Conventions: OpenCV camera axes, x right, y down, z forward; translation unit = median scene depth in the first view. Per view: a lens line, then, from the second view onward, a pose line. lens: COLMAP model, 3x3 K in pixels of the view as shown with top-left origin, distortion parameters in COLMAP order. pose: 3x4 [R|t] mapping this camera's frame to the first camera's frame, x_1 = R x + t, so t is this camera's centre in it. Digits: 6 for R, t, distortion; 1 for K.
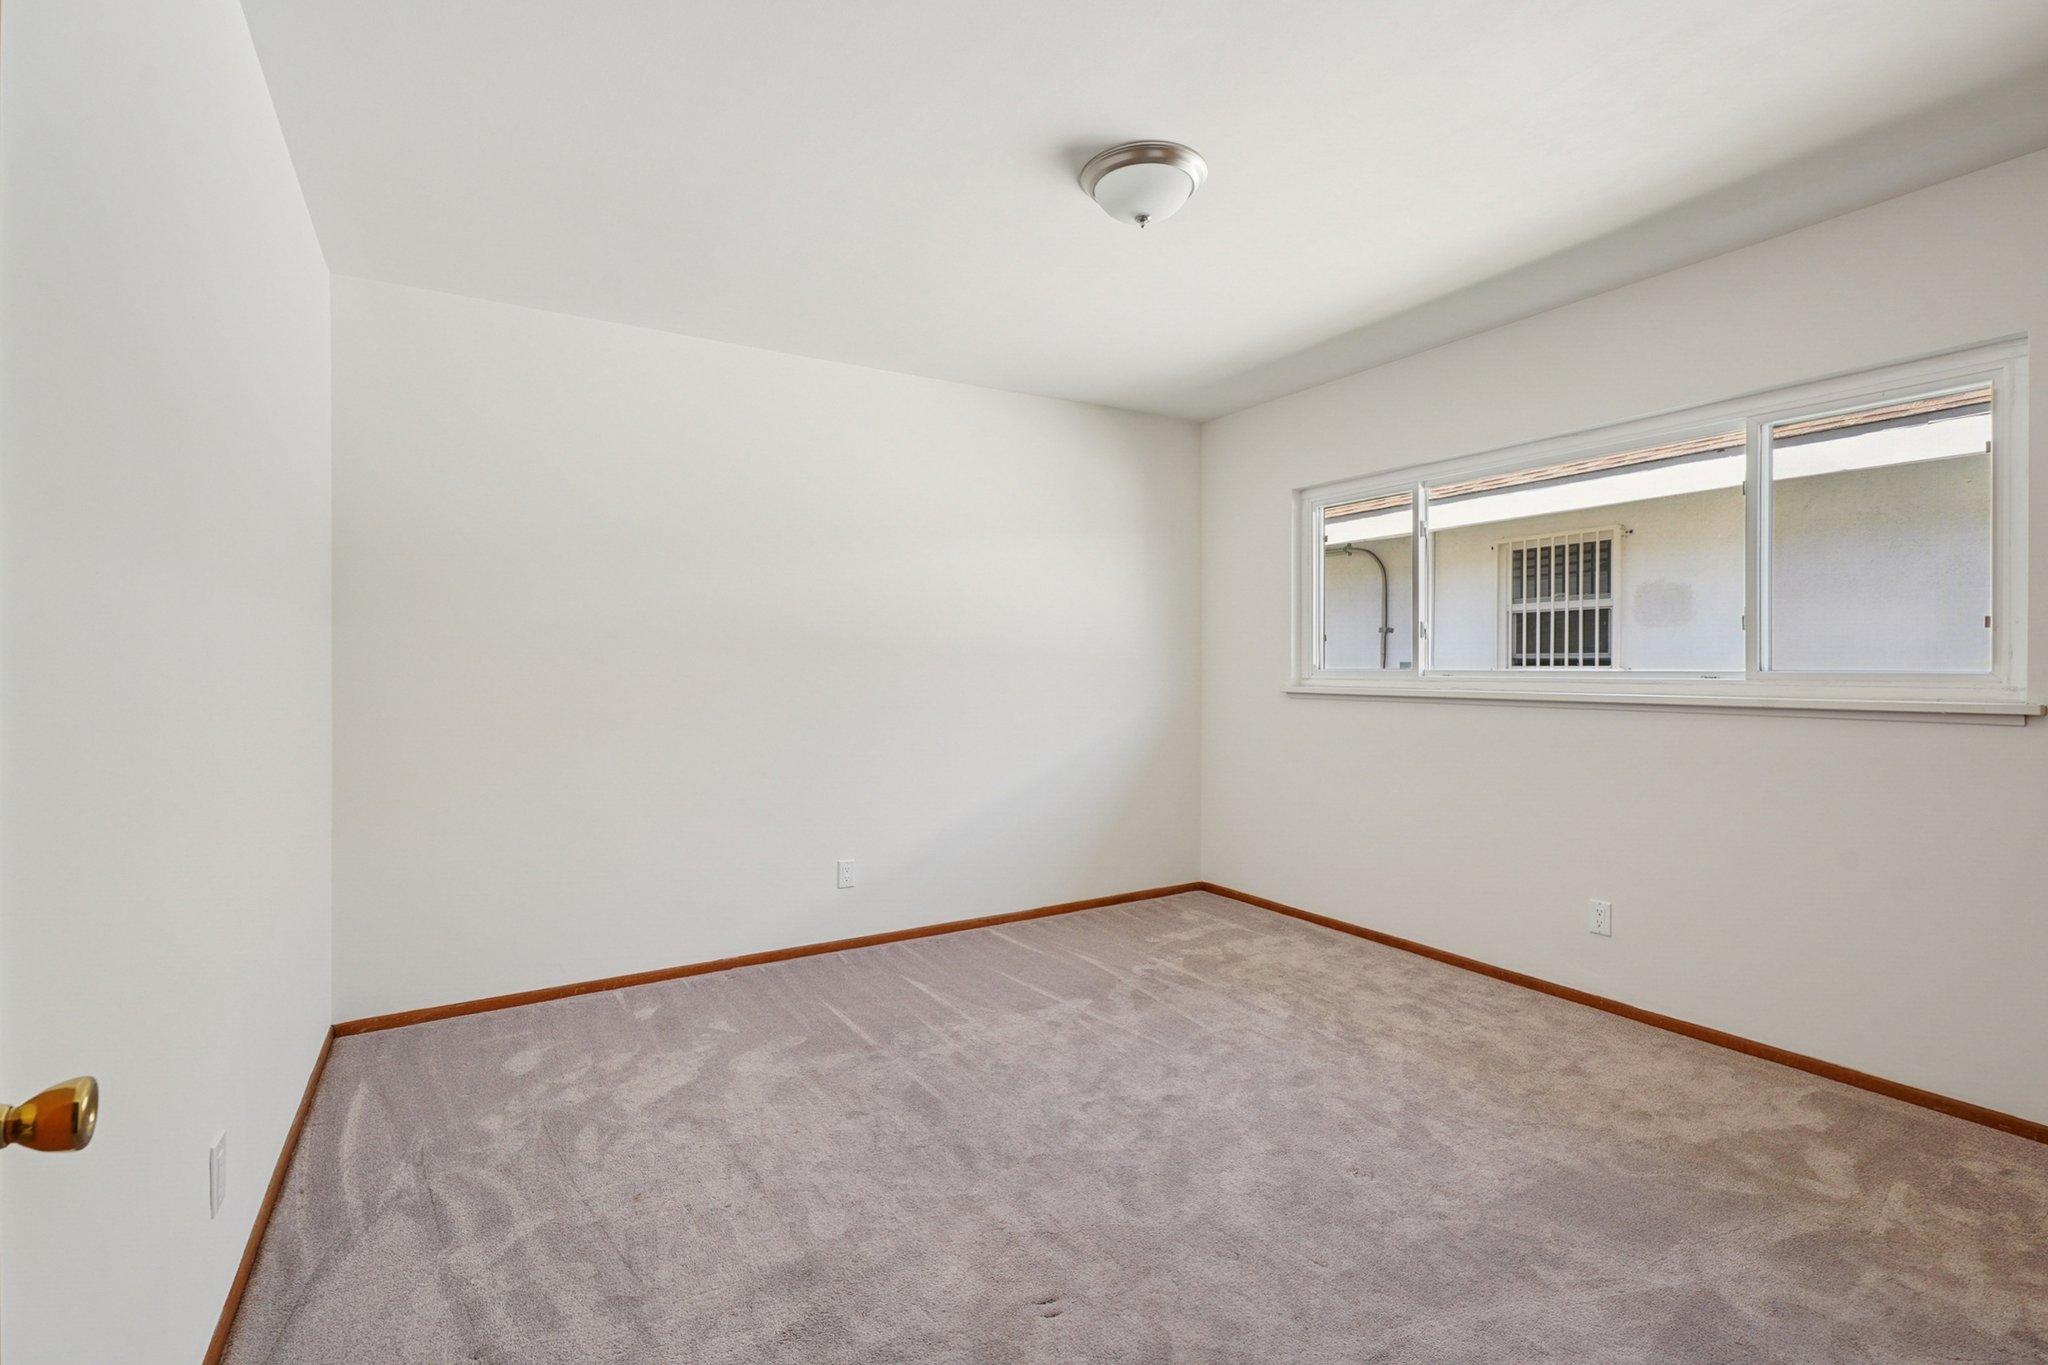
lens RADIAL K [[931.5, 0, 1014.6], [0, 931.5, 678.9], [0, 0, 1]] dist [0.000152, 0.000477]
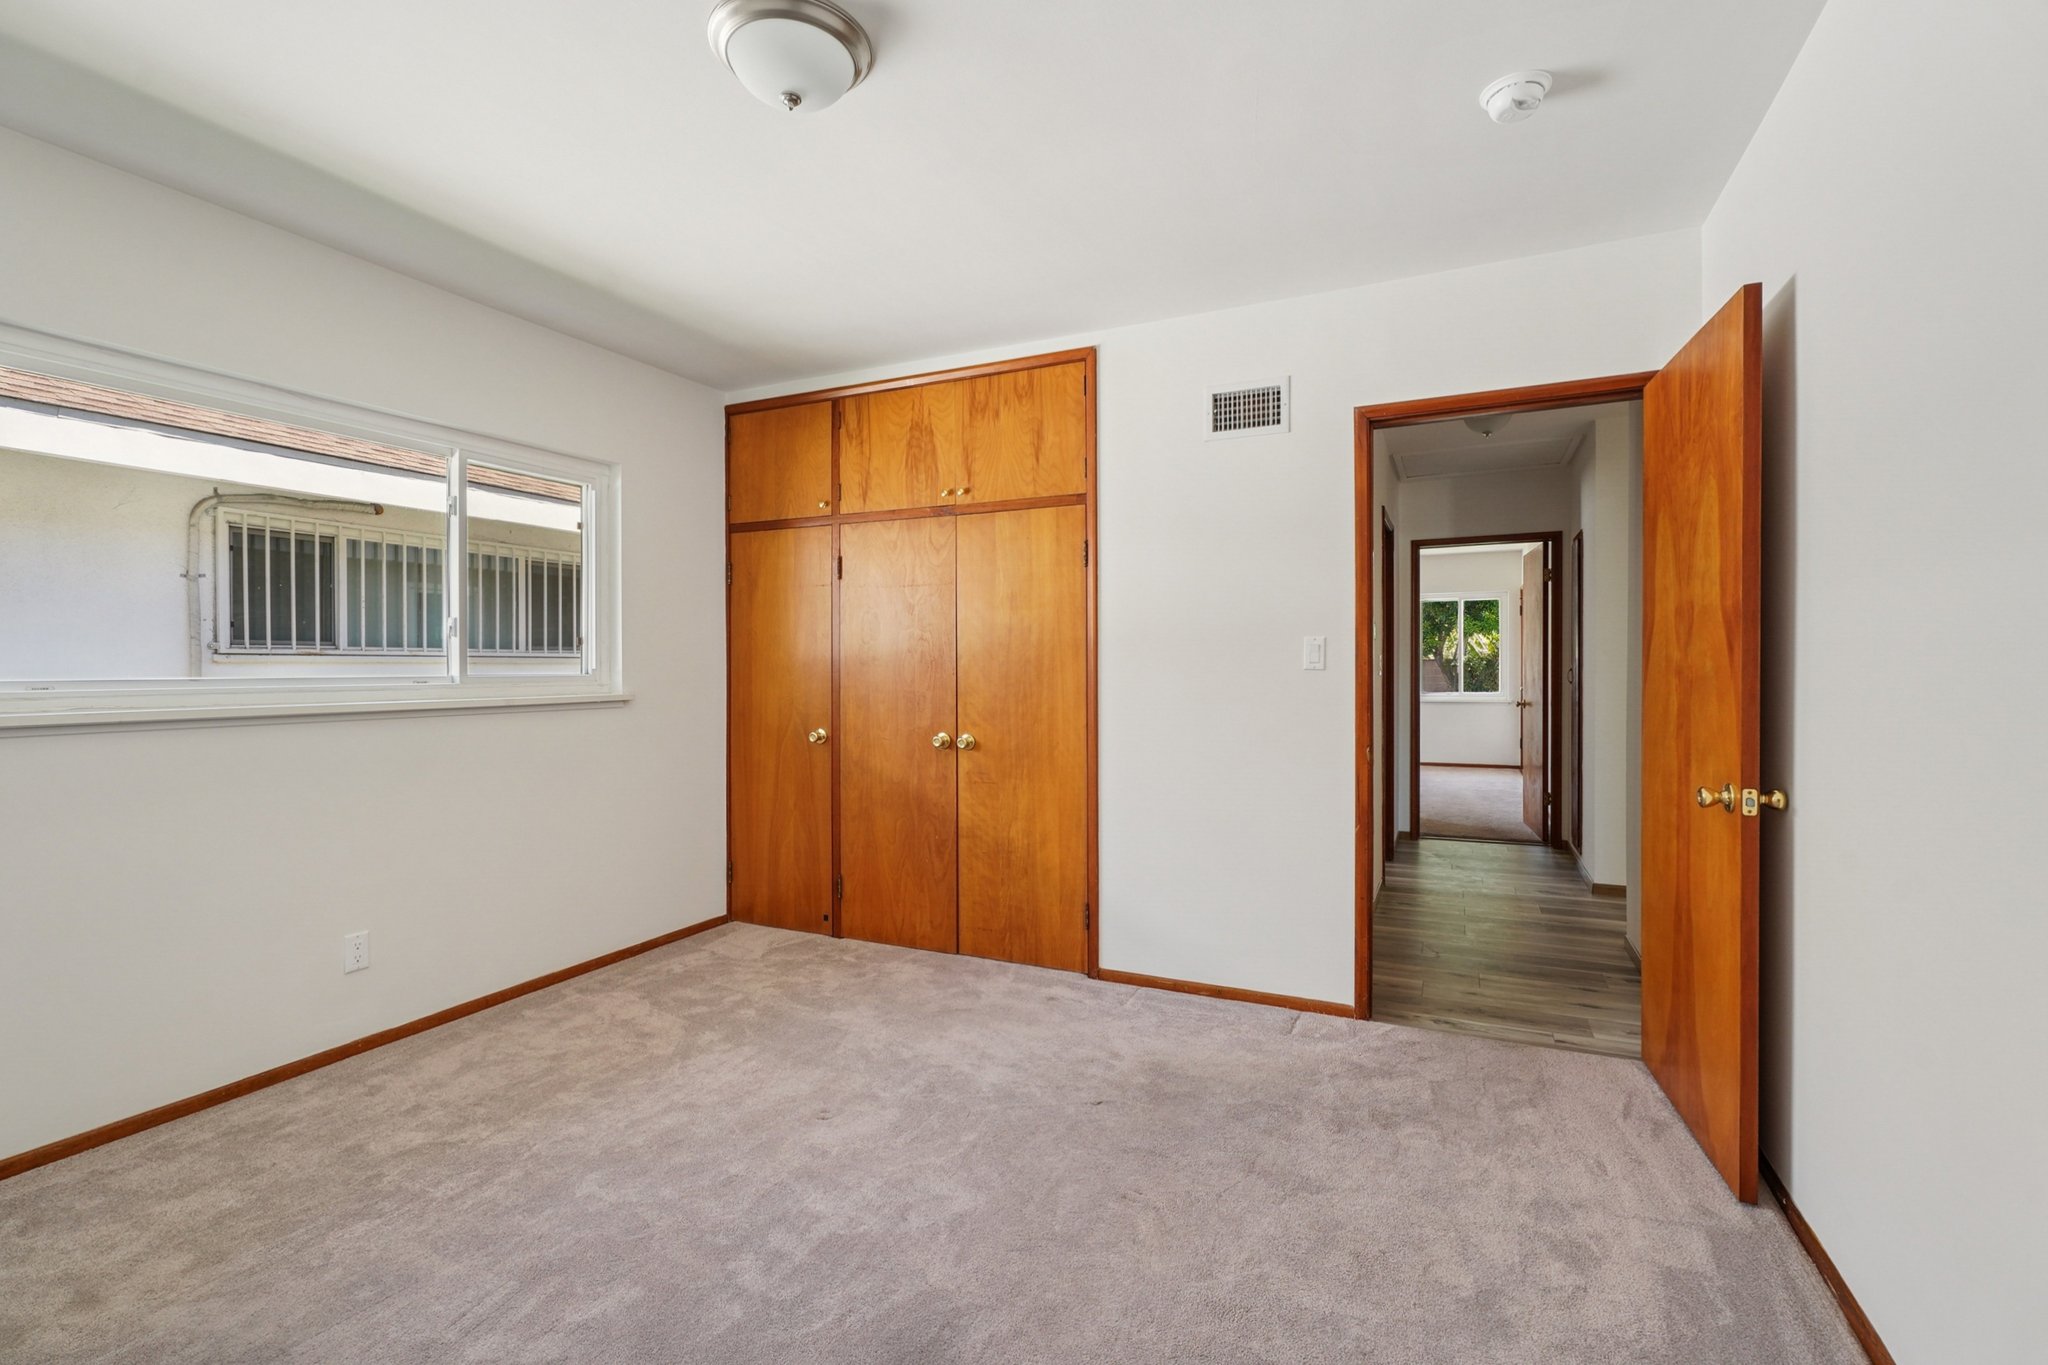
lens RADIAL K [[931.5, 0, 1014.6], [0, 931.5, 678.9], [0, 0, 1]] dist [0.000152, 0.000477]
pose [[-0.582784, -0.002799, 0.812622, -0.529293], [0.009076, 0.999909, 0.009953, -0.013222], [-0.812576, 0.013176, -0.582706, 1.115117]]
